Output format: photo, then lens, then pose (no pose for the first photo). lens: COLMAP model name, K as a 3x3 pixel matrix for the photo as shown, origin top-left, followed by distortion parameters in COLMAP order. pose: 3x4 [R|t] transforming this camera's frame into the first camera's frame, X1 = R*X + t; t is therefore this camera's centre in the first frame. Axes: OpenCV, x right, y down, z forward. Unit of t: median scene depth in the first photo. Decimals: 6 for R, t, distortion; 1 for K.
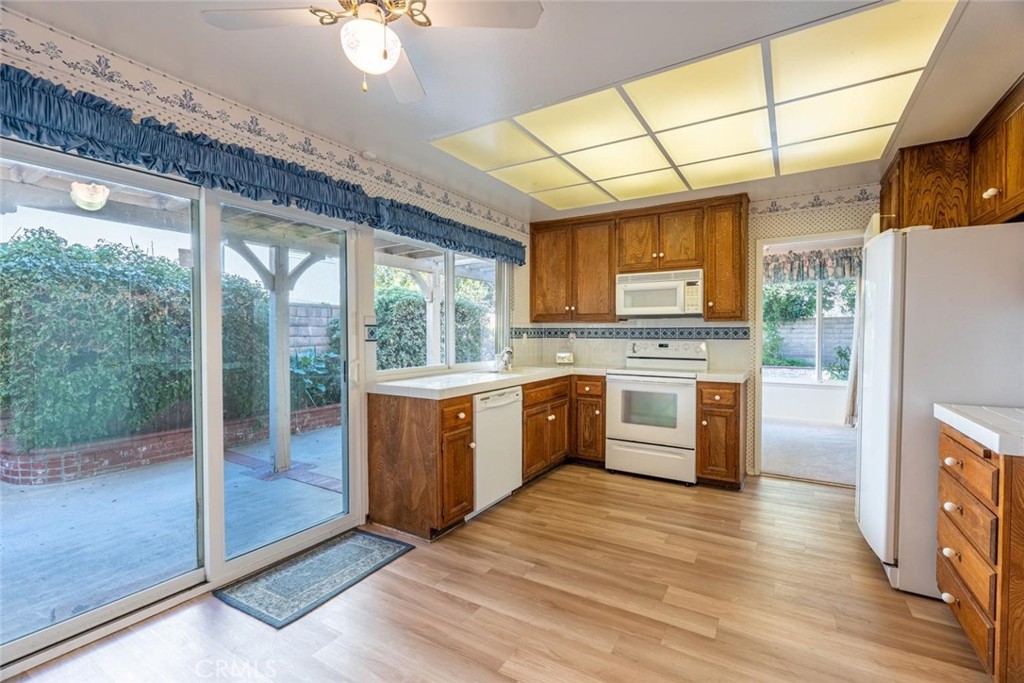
lens RADIAL K [[454.5, 0, 515.4], [0, 454.5, 340.2], [0, 0, 1]] dist [-0.008839, 0.001126]
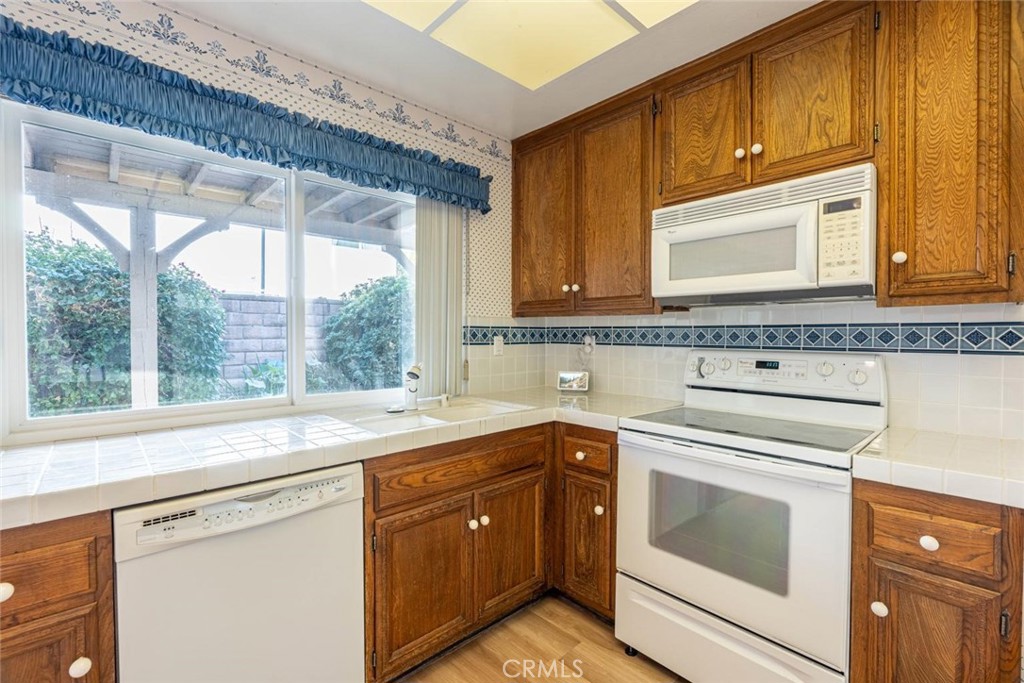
lens RADIAL K [[454.5, 0, 507.9], [0, 454.5, 341.1], [0, 0, 1]] dist [-0.008839, 0.001126]
pose [[0.962662, 0.005904, -0.270641, 0.207275], [-0.006142, 0.999981, -0.000034, -0.009817], [0.270636, 0.001695, 0.962680, 0.518673]]
